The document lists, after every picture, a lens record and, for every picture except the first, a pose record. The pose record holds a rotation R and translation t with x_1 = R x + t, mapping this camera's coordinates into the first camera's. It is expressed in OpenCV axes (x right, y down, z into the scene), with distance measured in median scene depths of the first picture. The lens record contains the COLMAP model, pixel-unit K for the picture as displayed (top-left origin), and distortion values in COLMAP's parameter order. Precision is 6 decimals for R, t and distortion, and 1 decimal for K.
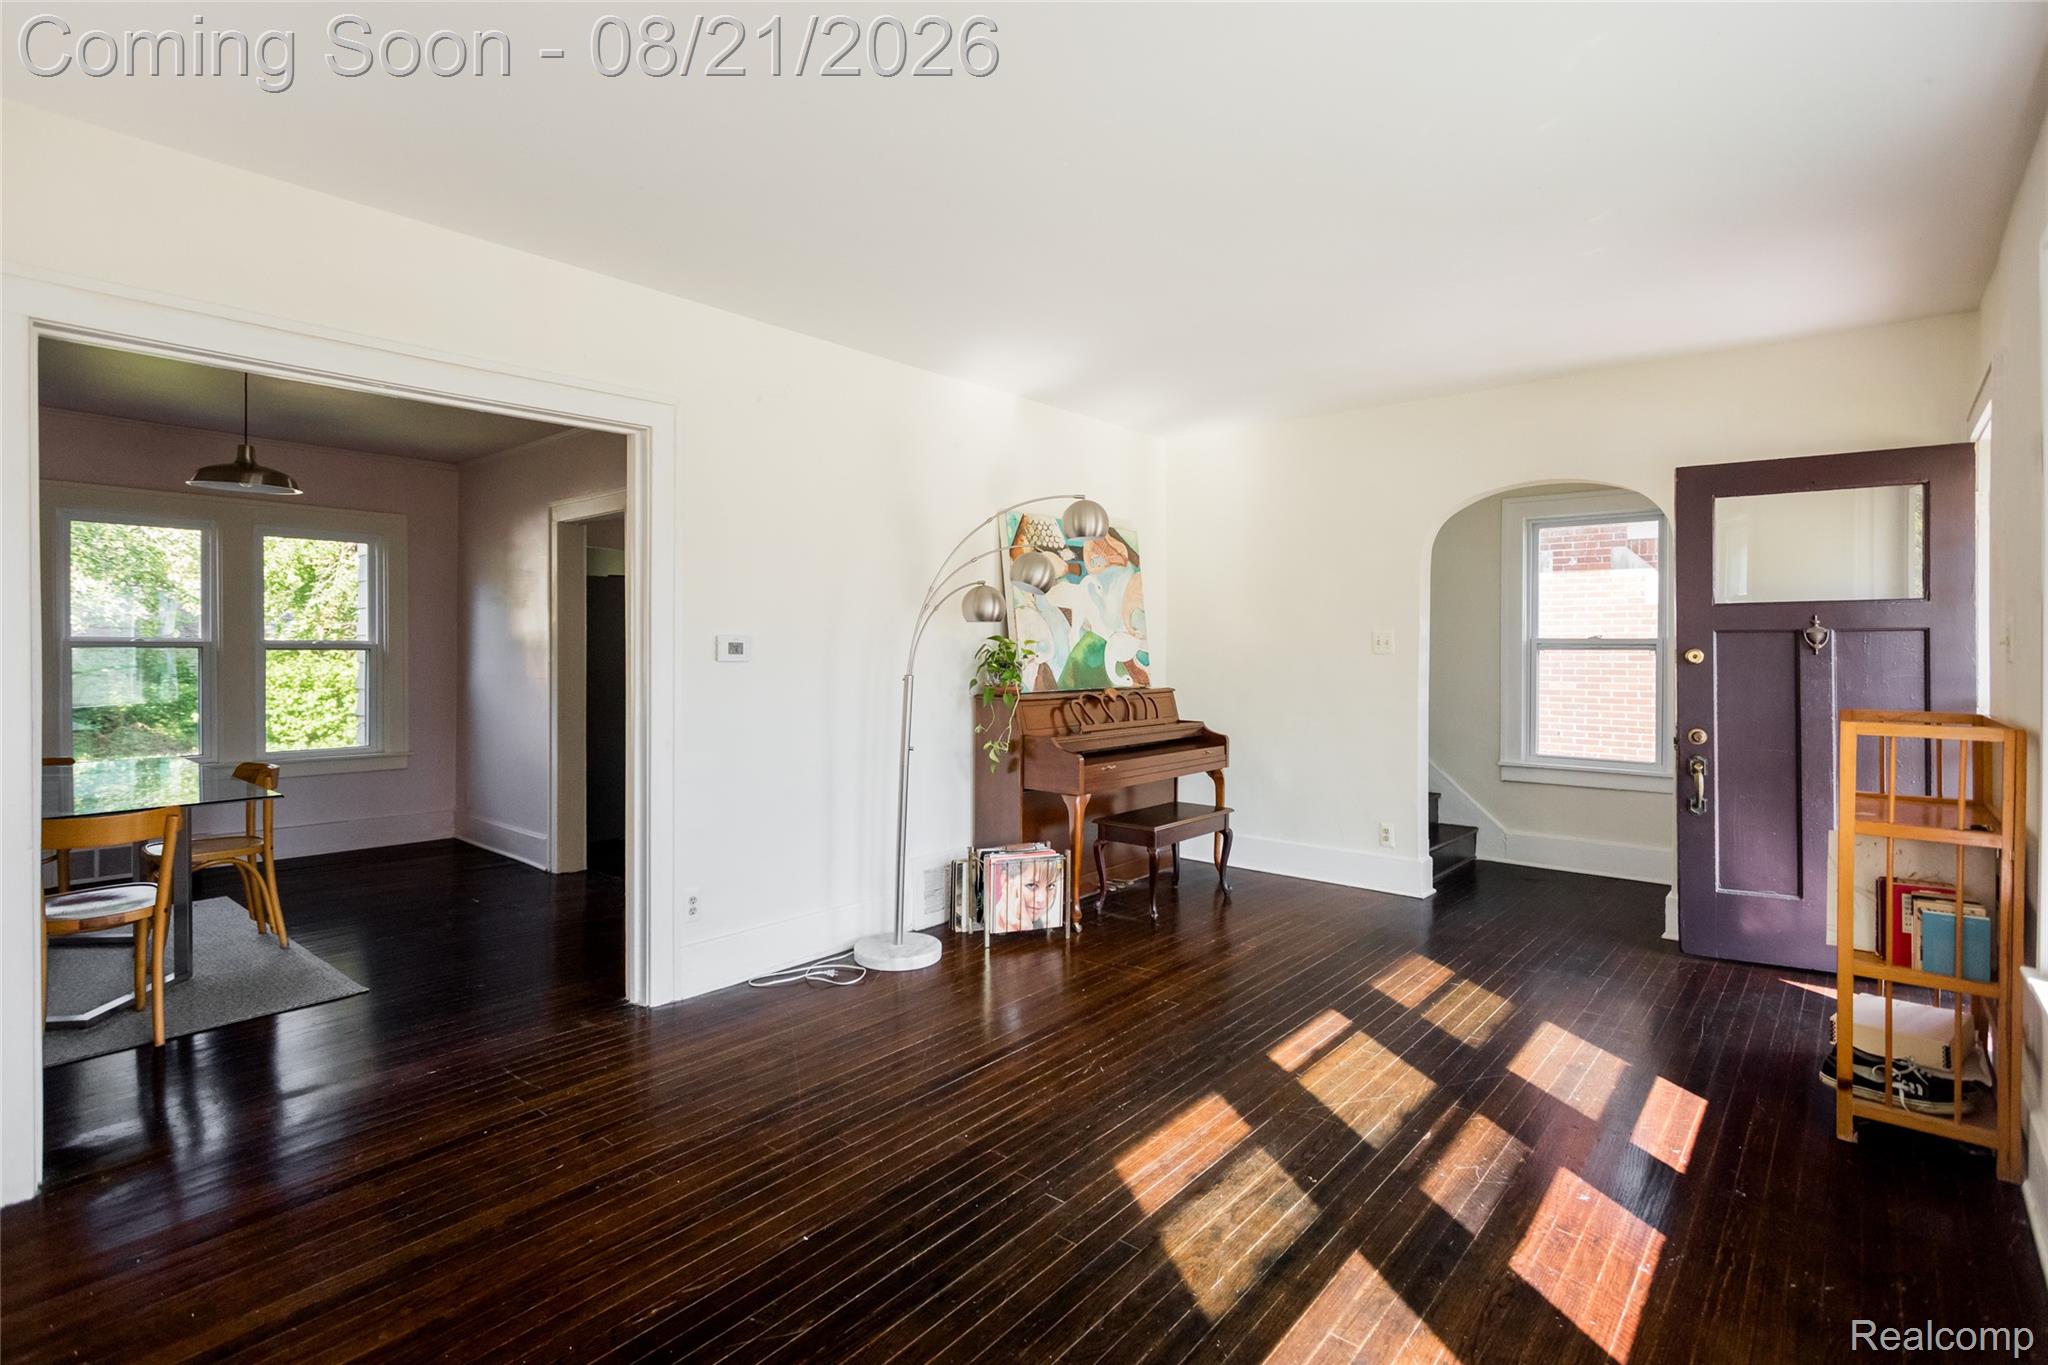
lens RADIAL K [[968.7, 0, 1018.5], [0, 968.7, 651.0], [0, 0, 1]] dist [0.000259, 0.000962]
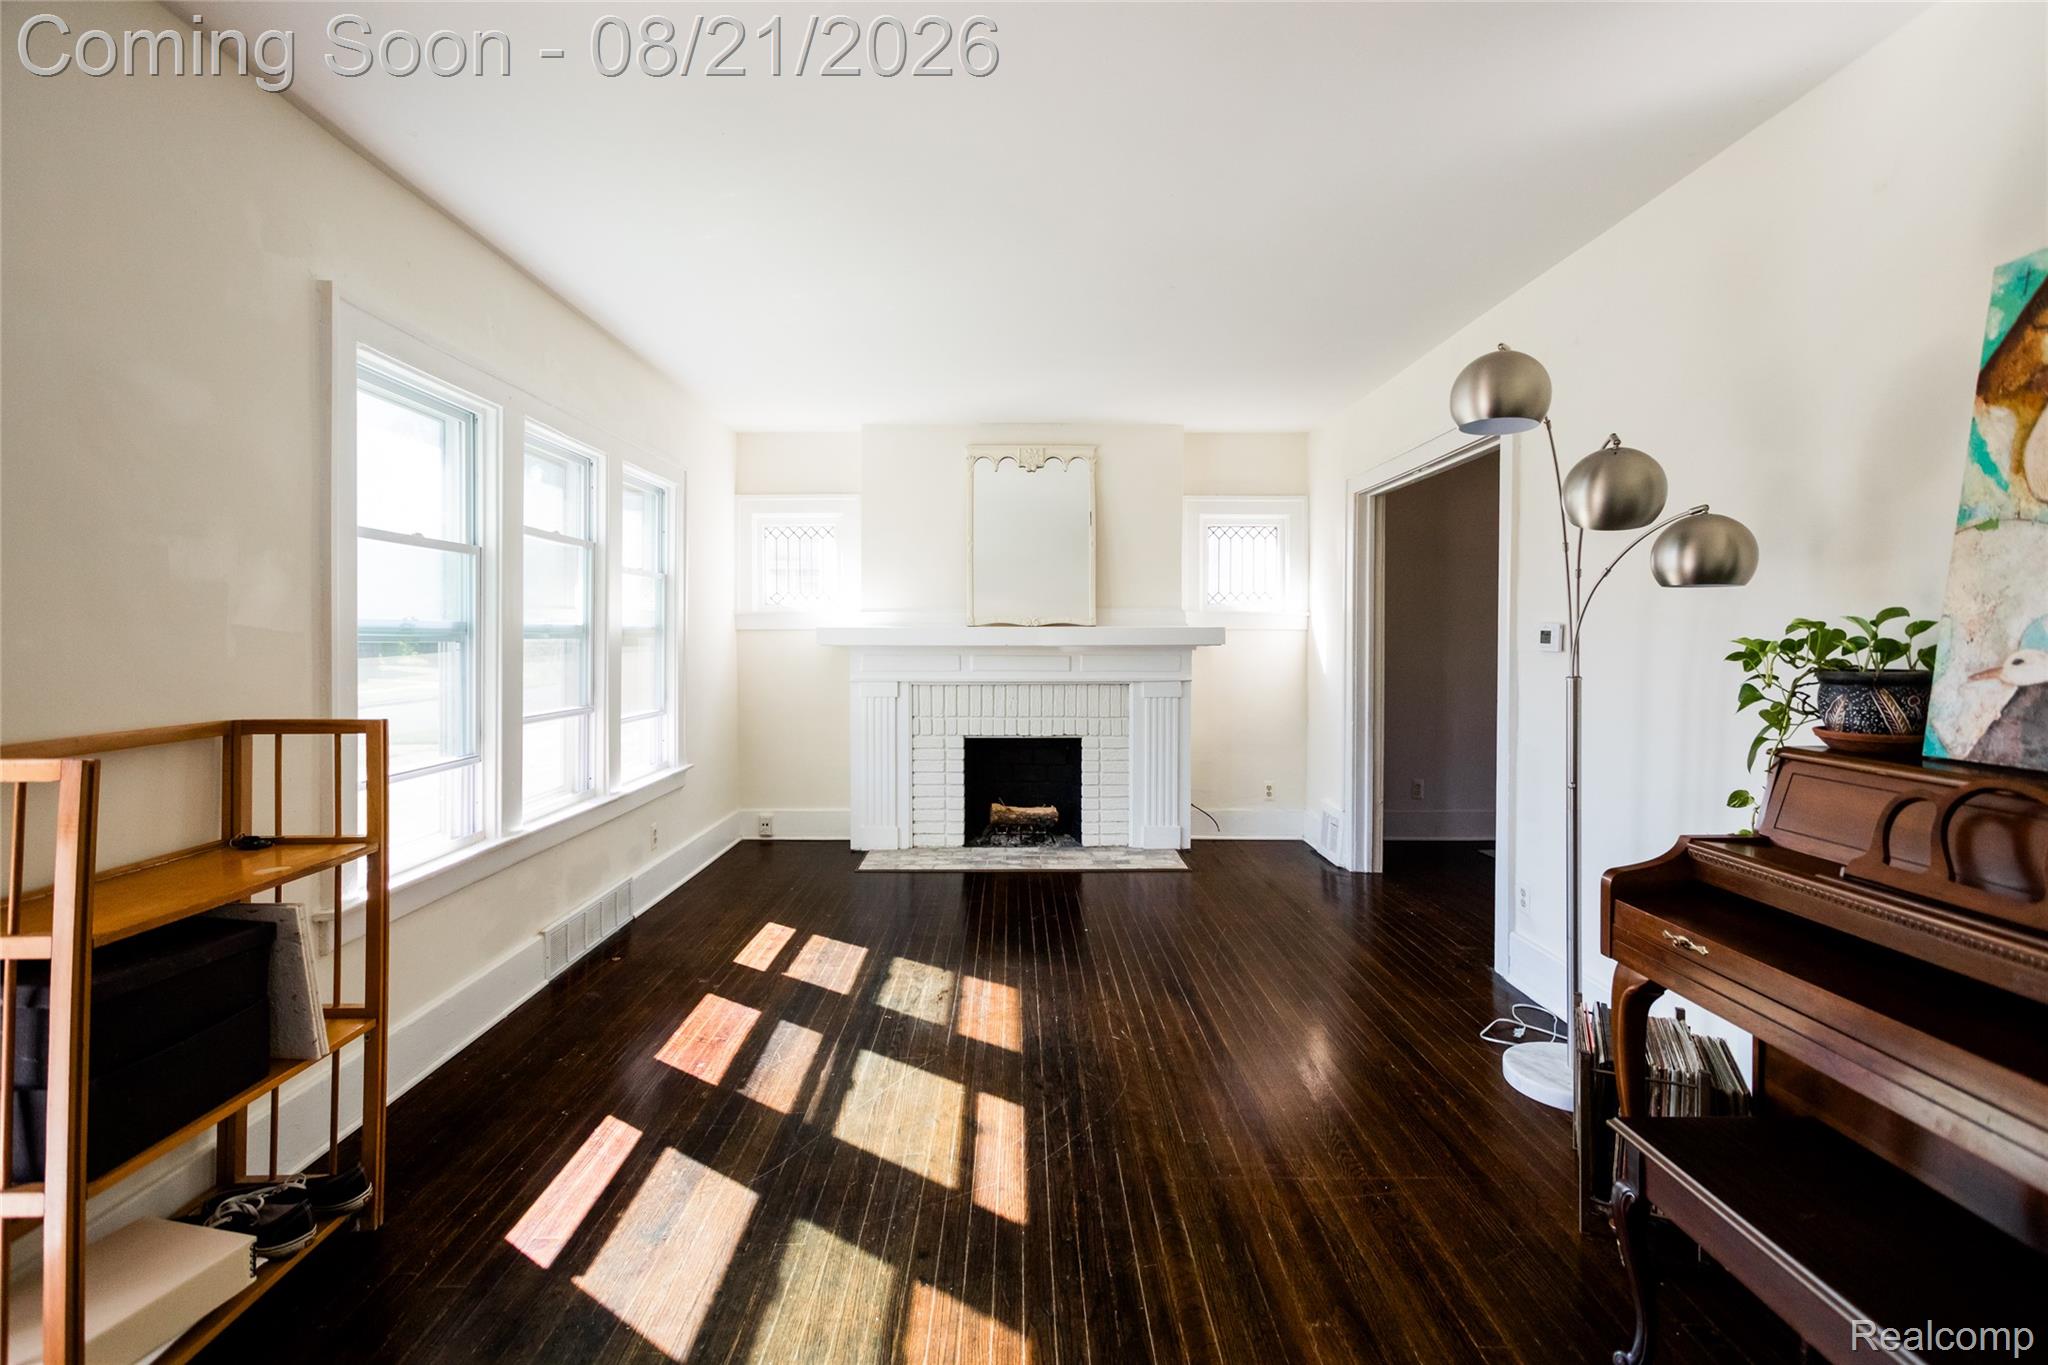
lens RADIAL K [[968.7, 0, 1018.5], [0, 968.7, 651.0], [0, 0, 1]] dist [0.000259, 0.000962]
pose [[-0.756777, 0.006556, -0.653641, 0.592151], [-0.007291, 0.999803, 0.018470, -0.003024], [0.653633, 0.018743, -0.756580, 1.200412]]
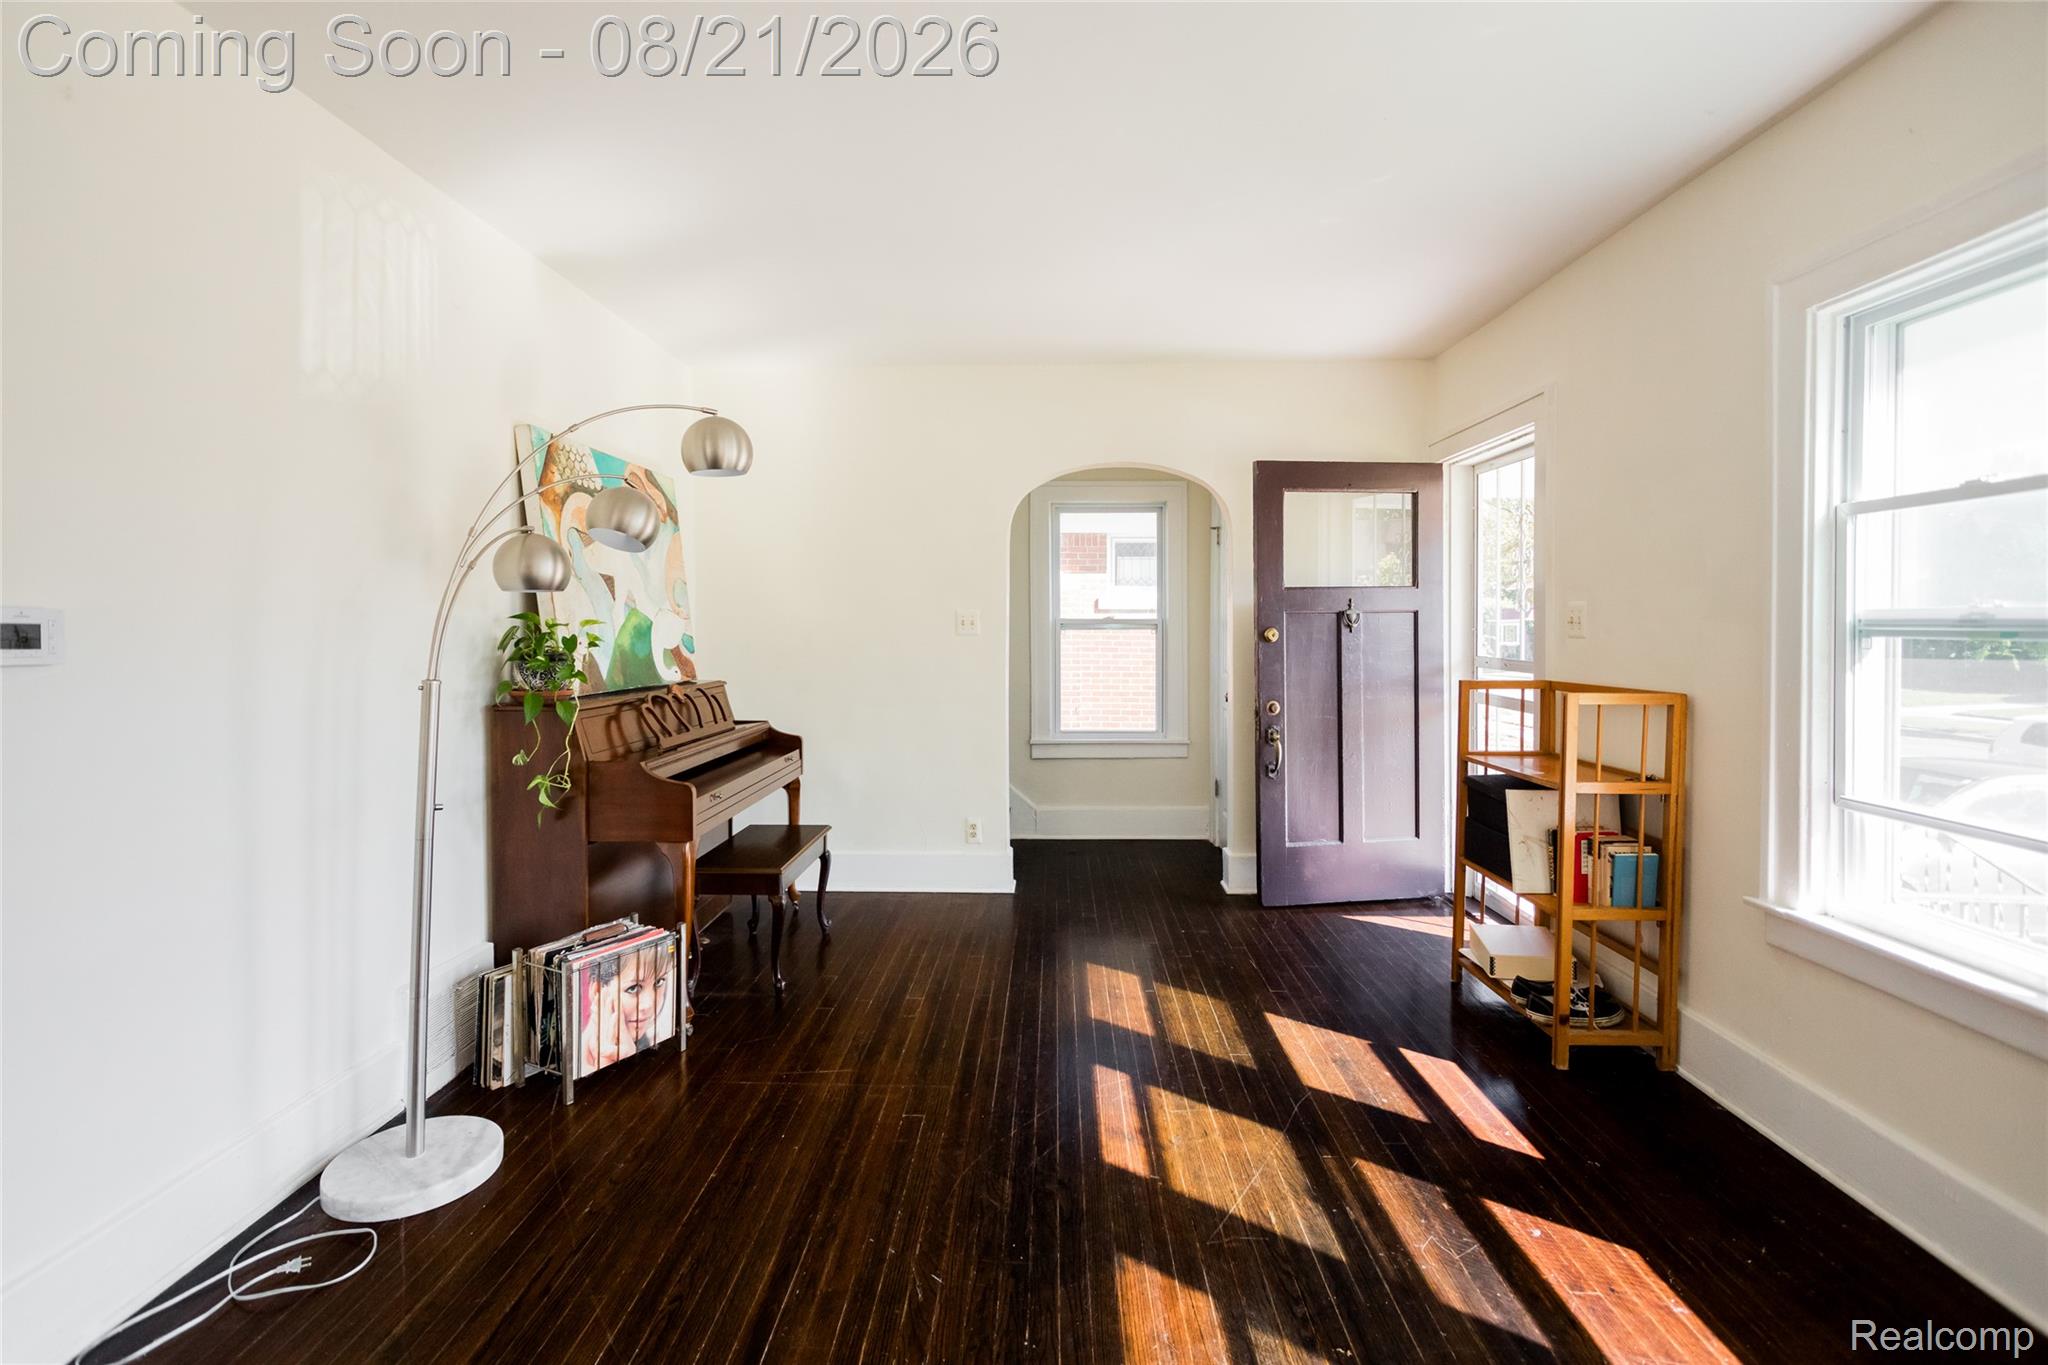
lens RADIAL K [[945.8, 0, 1019.8], [0, 945.8, 641.2], [0, 0, 1]] dist [0.003147, 0.001316]
pose [[0.780537, -0.013542, 0.624963, -0.183929], [0.007842, 0.999899, 0.011873, -0.002056], [-0.625061, -0.004367, 0.780564, 0.329548]]
